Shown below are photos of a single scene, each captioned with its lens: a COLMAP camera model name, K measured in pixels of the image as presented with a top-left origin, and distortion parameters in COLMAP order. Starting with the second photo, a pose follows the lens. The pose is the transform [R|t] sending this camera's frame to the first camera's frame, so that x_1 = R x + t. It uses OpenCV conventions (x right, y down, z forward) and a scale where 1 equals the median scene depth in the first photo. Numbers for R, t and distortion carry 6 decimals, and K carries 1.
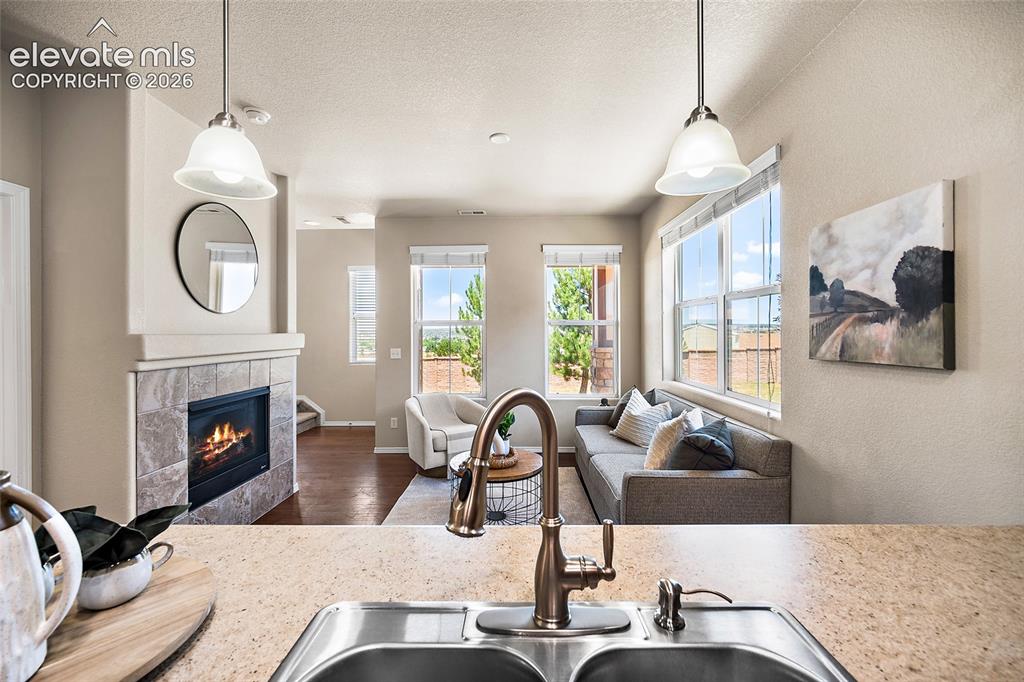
lens RADIAL K [[410.3, 0, 513.3], [0, 410.3, 331.3], [0, 0, 1]] dist [-0.000573, 0.000265]
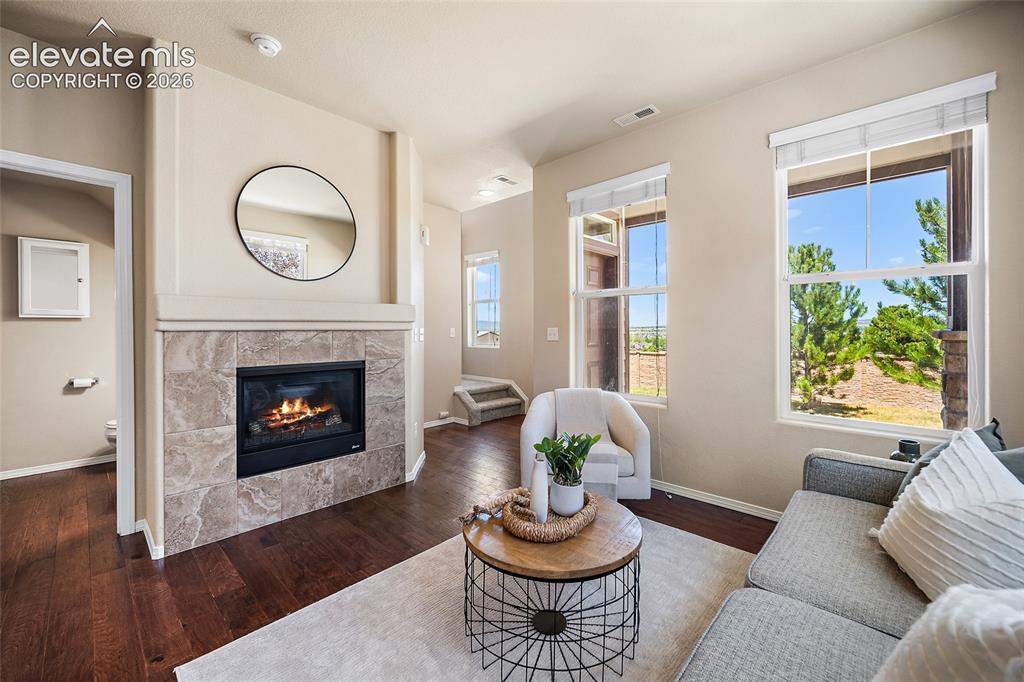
lens RADIAL K [[410.3, 0, 513.3], [0, 410.3, 331.3], [0, 0, 1]] dist [-0.000573, 0.000265]
pose [[0.736369, 0.004611, -0.676564, 0.405685], [0.002814, 0.999947, 0.009877, 0.088533], [0.676574, -0.009177, 0.736317, 0.811998]]
